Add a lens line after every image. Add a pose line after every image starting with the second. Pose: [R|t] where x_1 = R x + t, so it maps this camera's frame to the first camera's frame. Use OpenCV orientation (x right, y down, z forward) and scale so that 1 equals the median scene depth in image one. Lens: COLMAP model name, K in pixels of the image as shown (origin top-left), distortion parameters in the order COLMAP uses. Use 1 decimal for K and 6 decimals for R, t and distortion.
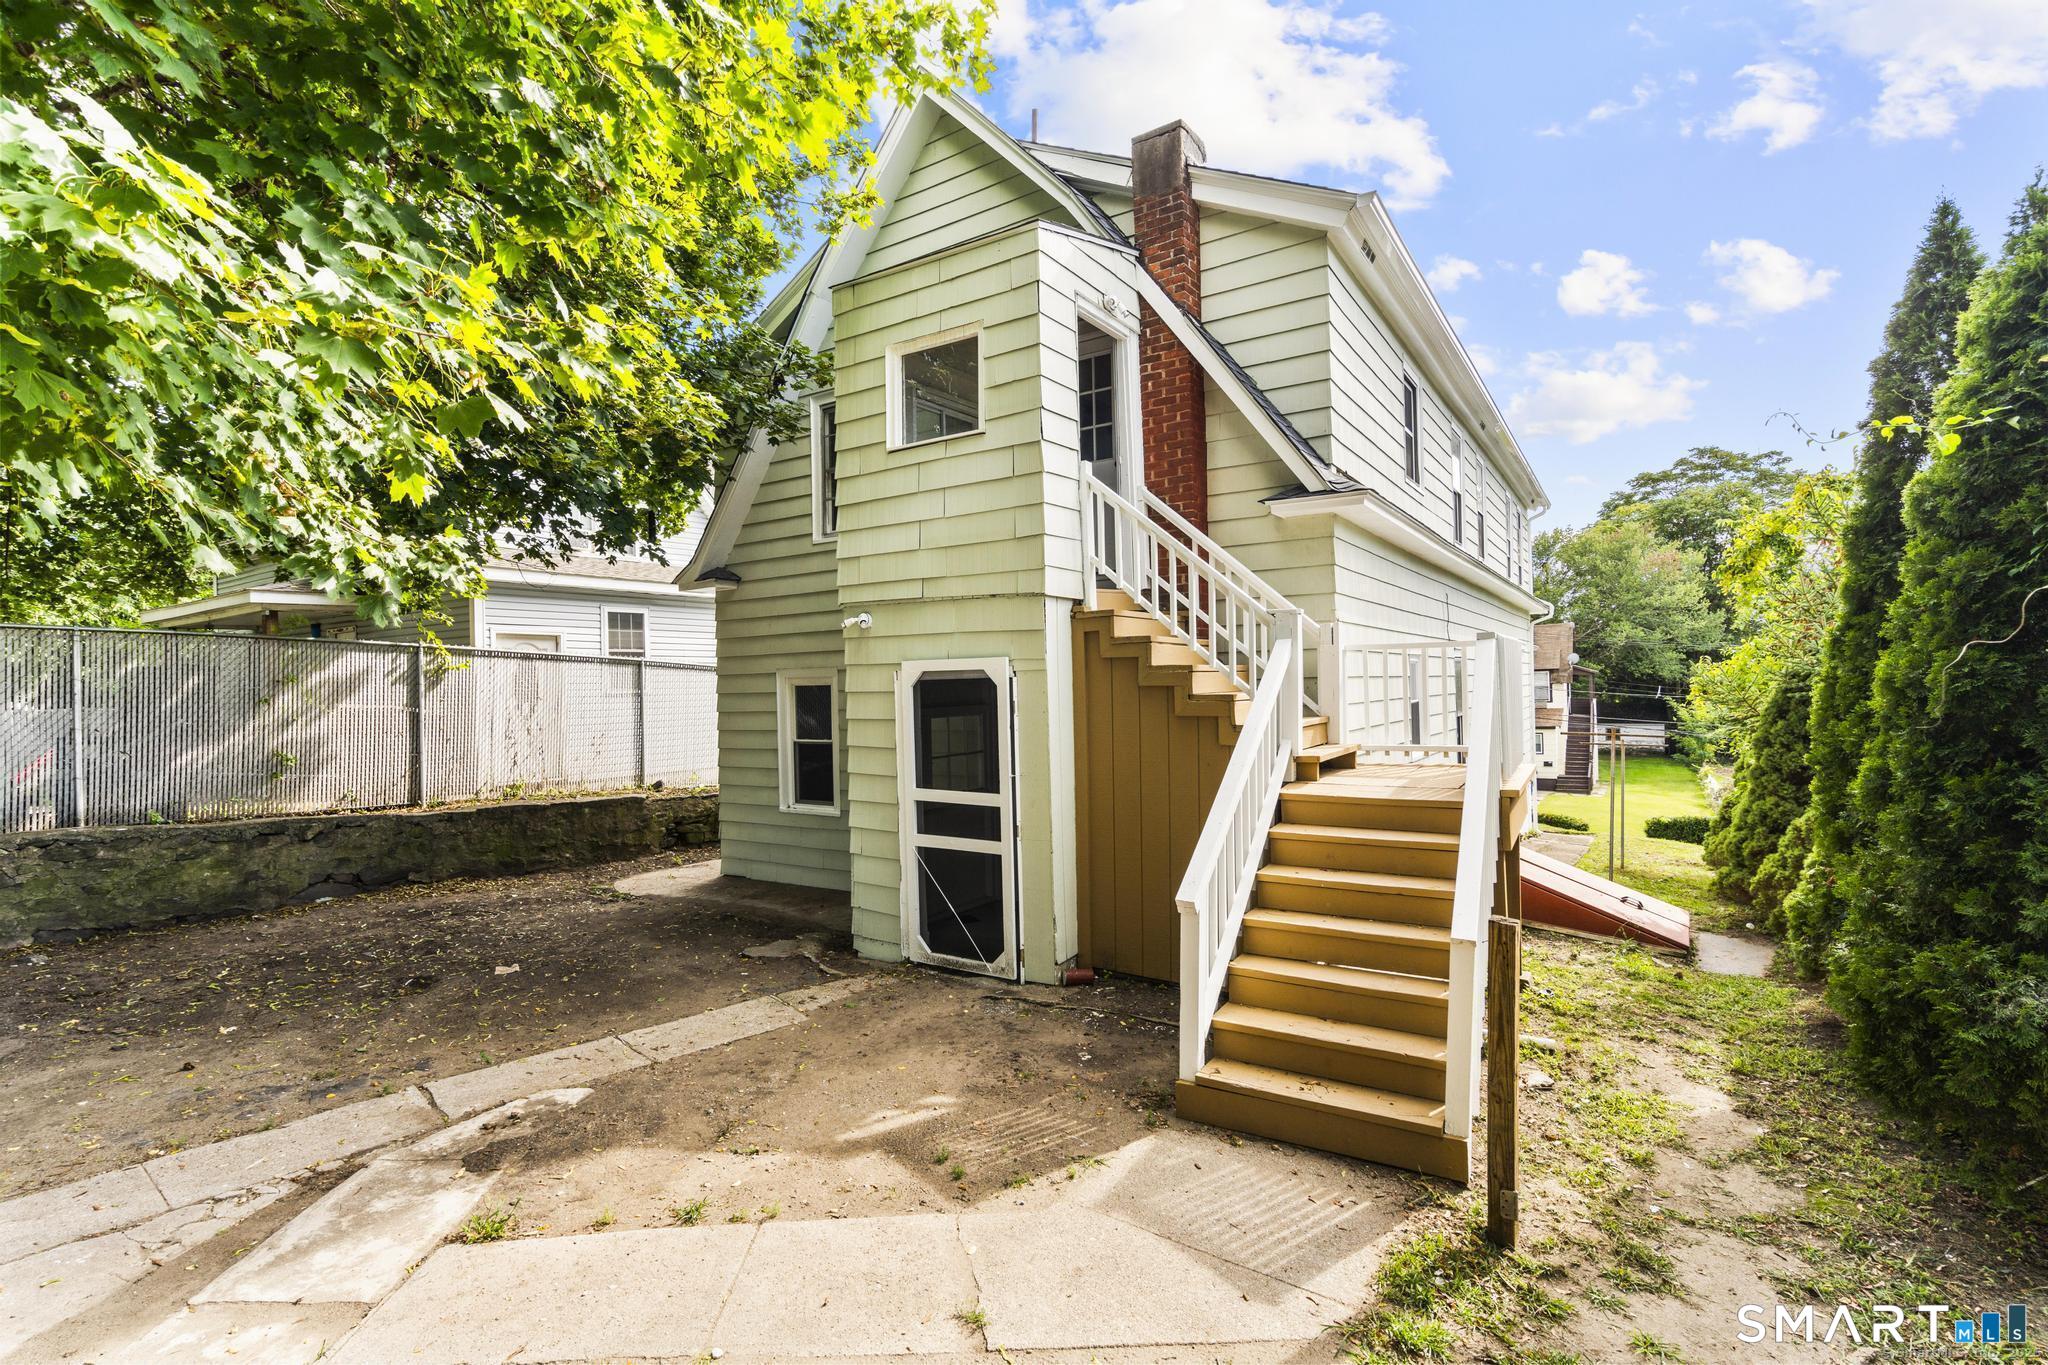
lens RADIAL K [[940.8, 0, 1018.5], [0, 940.8, 662.7], [0, 0, 1]] dist [0.003404, 0.000351]
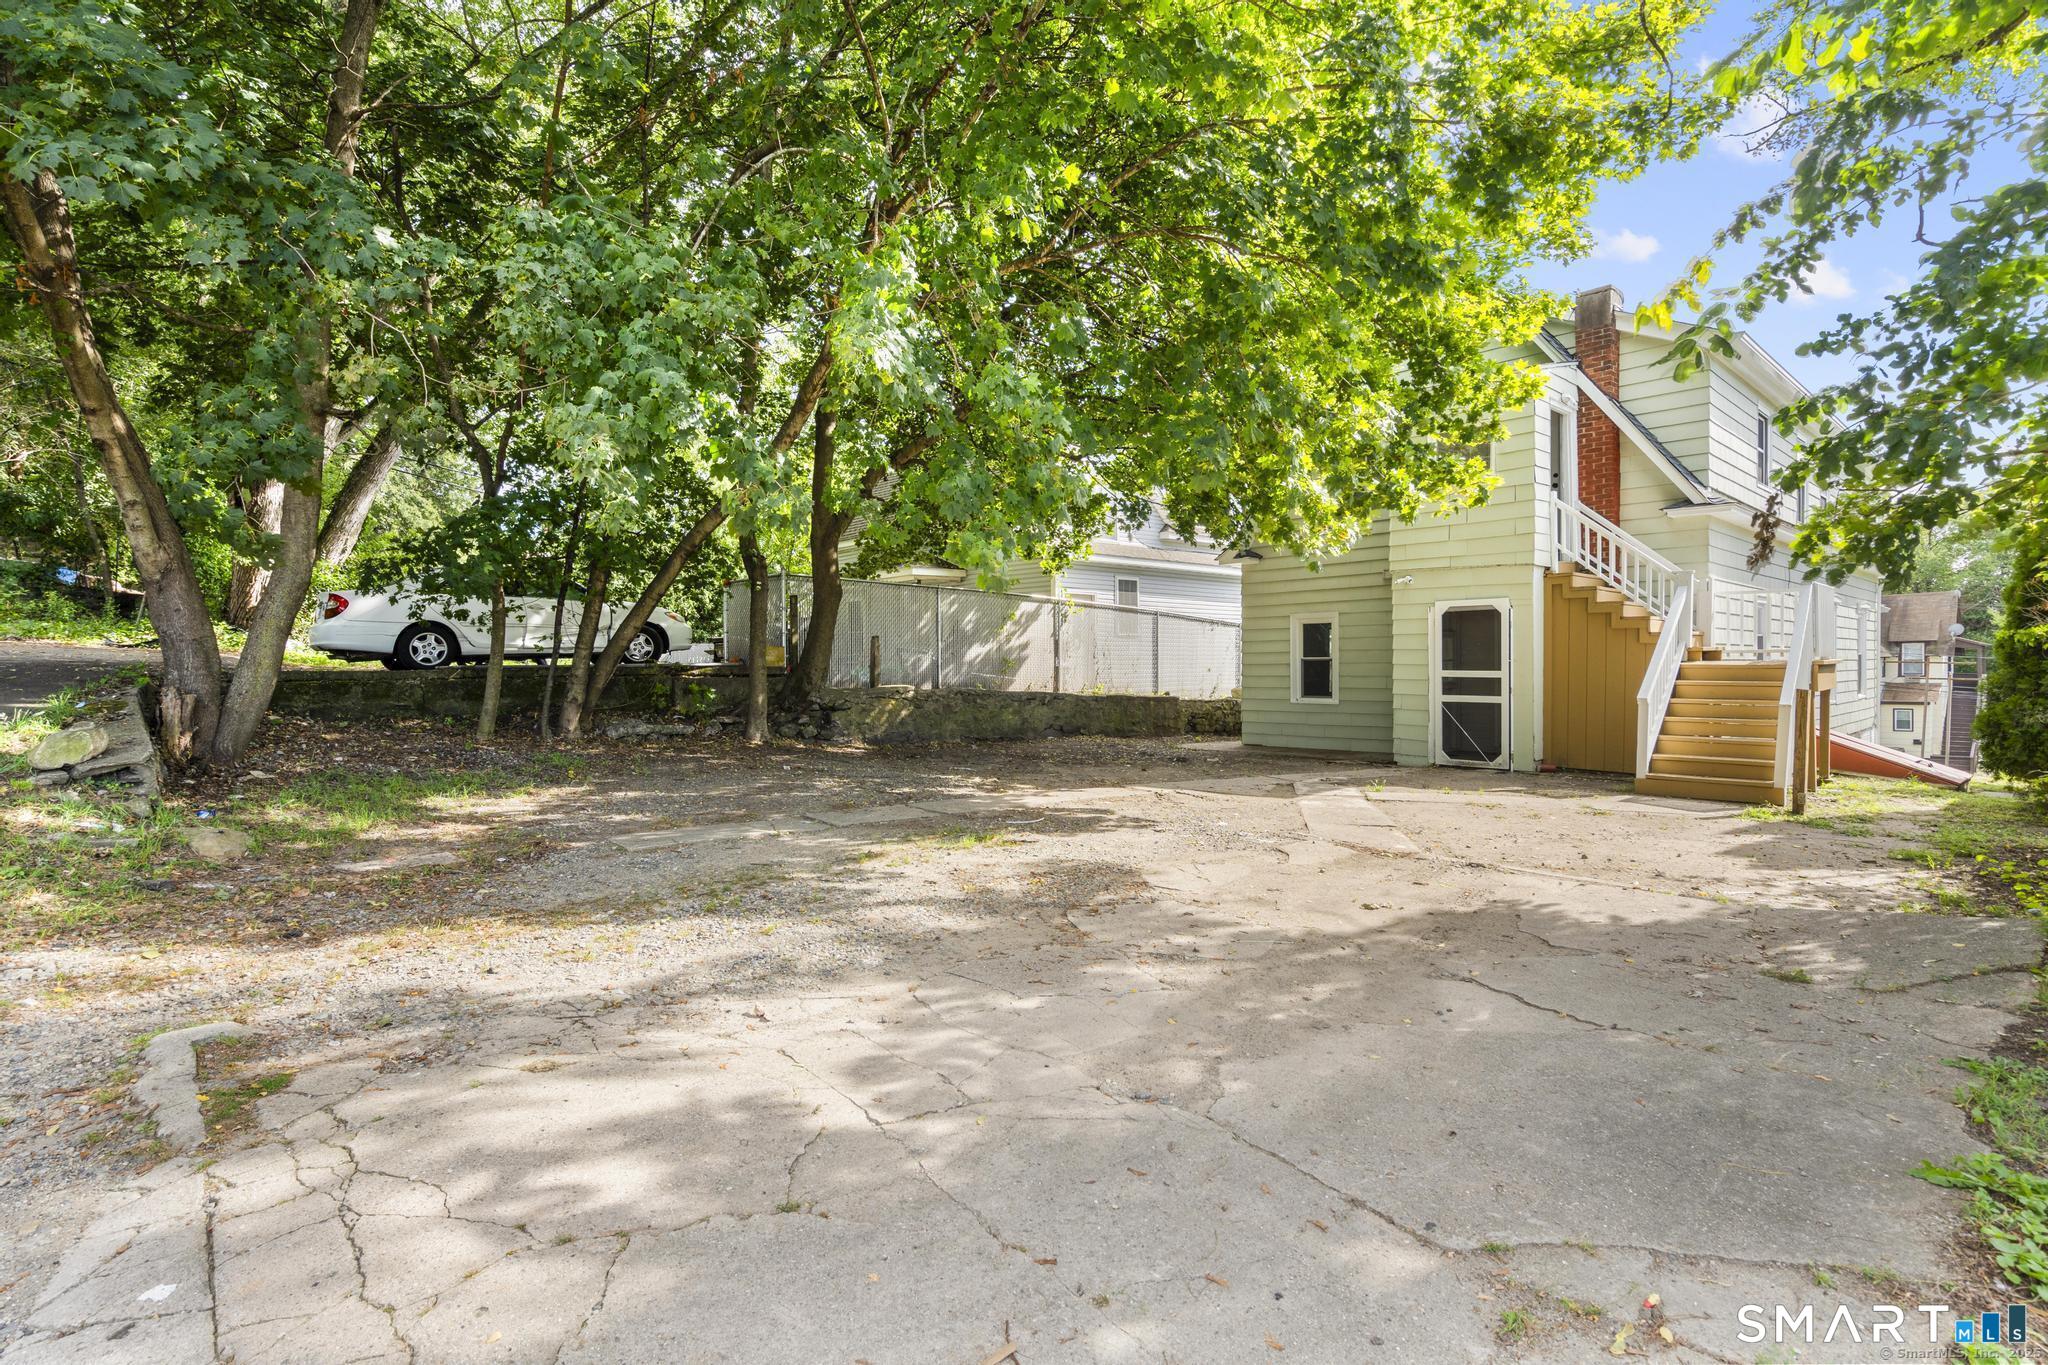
lens RADIAL K [[940.8, 0, 1018.5], [0, 940.8, 662.7], [0, 0, 1]] dist [0.003404, 0.000351]
pose [[0.965463, 0.017383, -0.259961, -0.407782], [-0.010002, 0.999509, 0.029689, 0.067655], [0.260349, -0.026064, 0.965163, -0.943822]]
